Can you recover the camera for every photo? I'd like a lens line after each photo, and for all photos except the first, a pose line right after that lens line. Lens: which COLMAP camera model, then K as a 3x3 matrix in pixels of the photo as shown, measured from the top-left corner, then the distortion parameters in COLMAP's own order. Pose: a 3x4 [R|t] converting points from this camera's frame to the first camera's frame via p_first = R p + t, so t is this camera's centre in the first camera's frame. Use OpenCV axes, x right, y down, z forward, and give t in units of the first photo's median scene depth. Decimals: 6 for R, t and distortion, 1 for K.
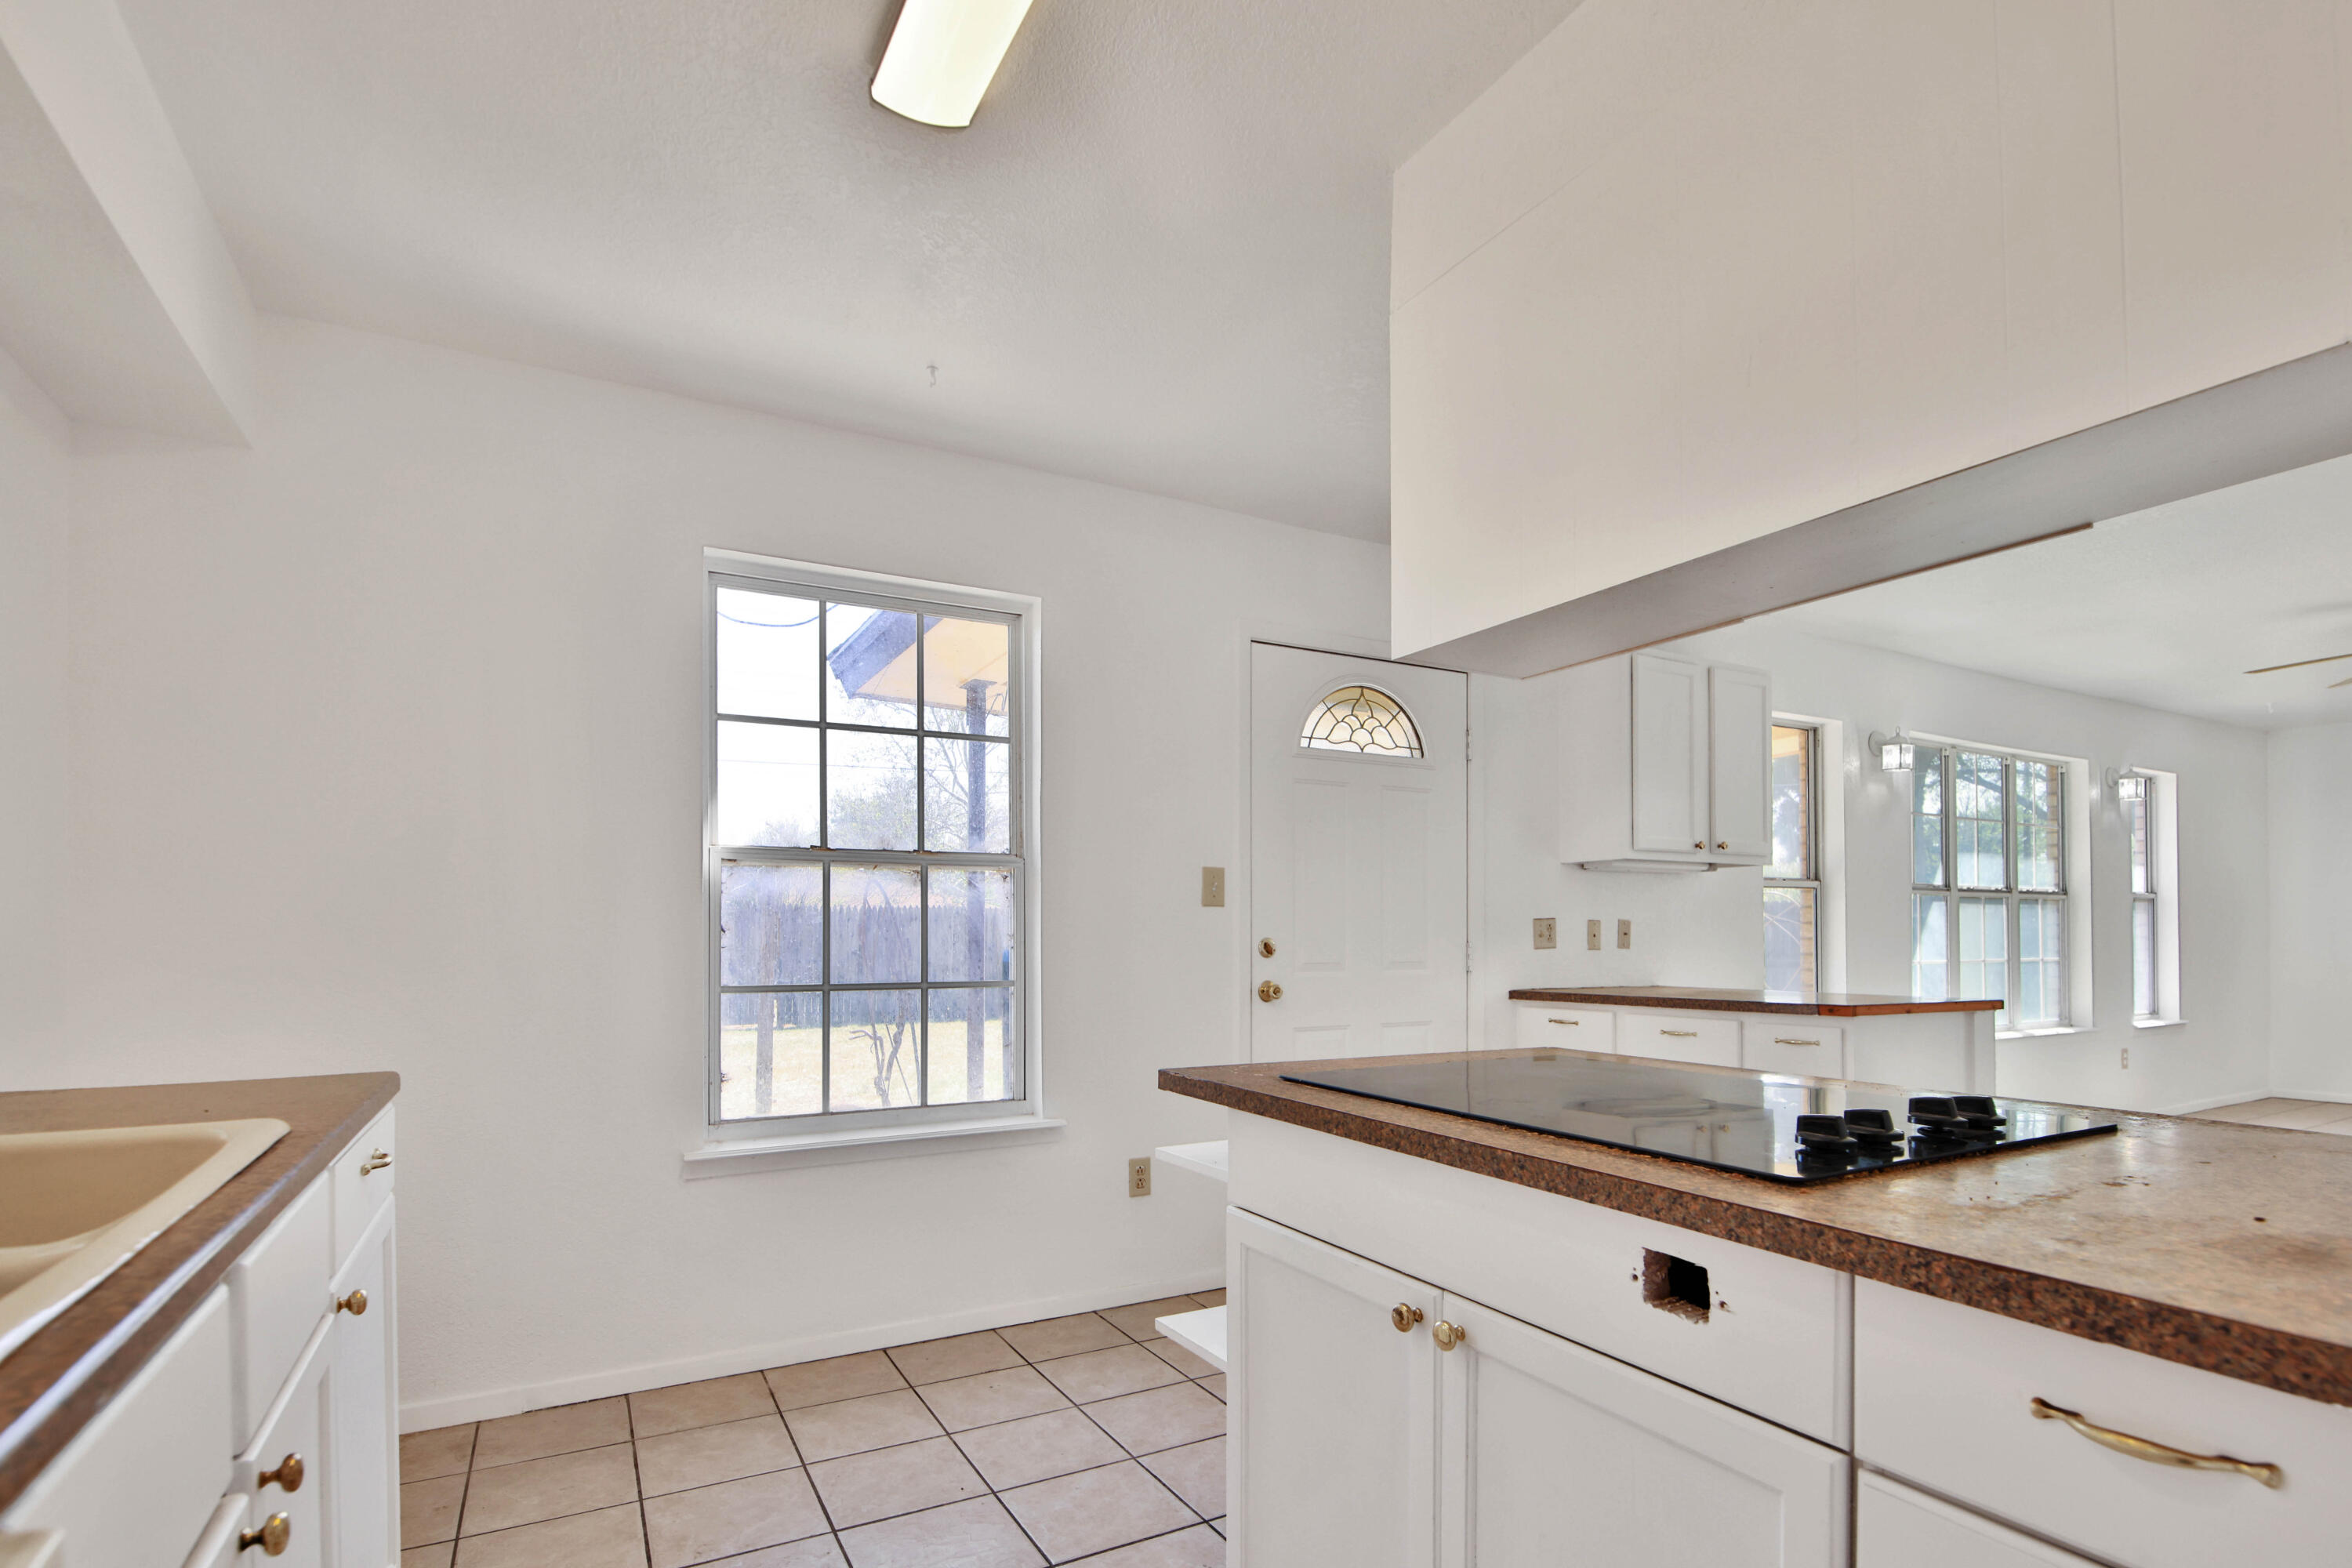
lens RADIAL K [[1138.4, 0, 1194.9], [0, 1138.4, 789.5], [0, 0, 1]] dist [0.001579, -0.000156]
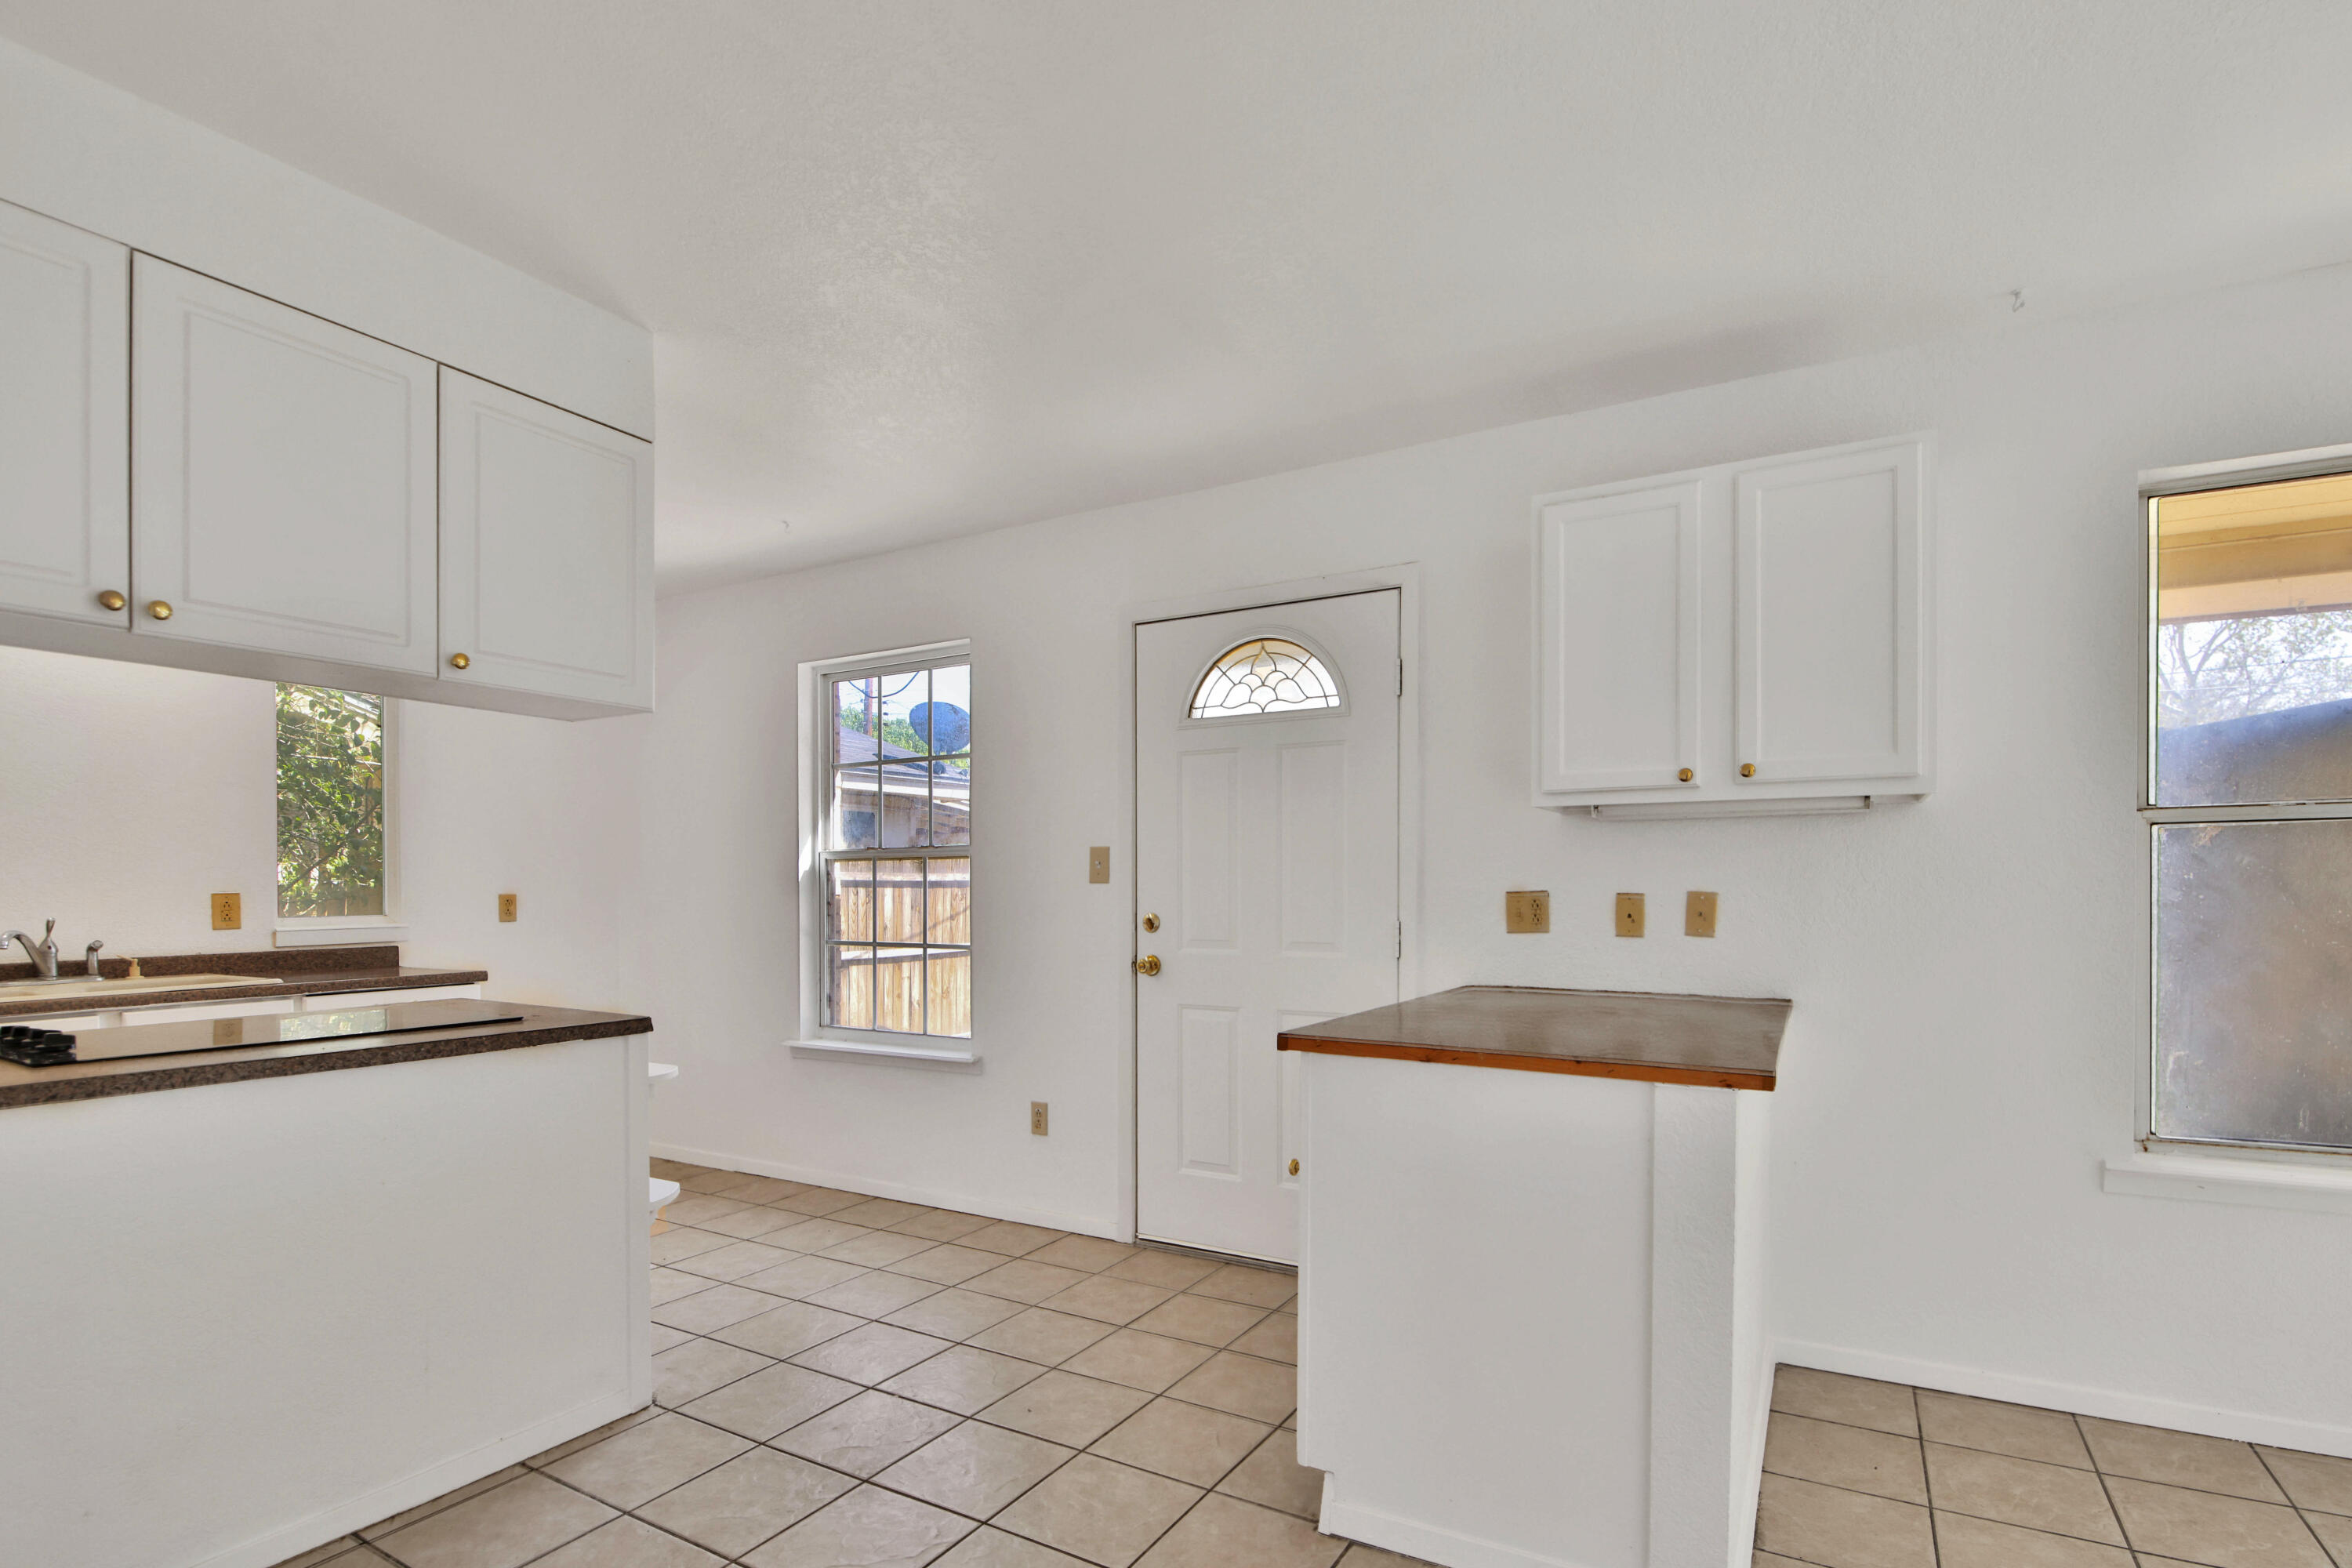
lens RADIAL K [[1138.4, 0, 1194.2], [0, 1138.4, 777.9], [0, 0, 1]] dist [0.001579, -0.000156]
pose [[0.515833, -0.090435, -0.851903, 0.893146], [0.104199, 0.993653, -0.042390, 0.053030], [0.850329, -0.066901, 0.521982, 0.471797]]
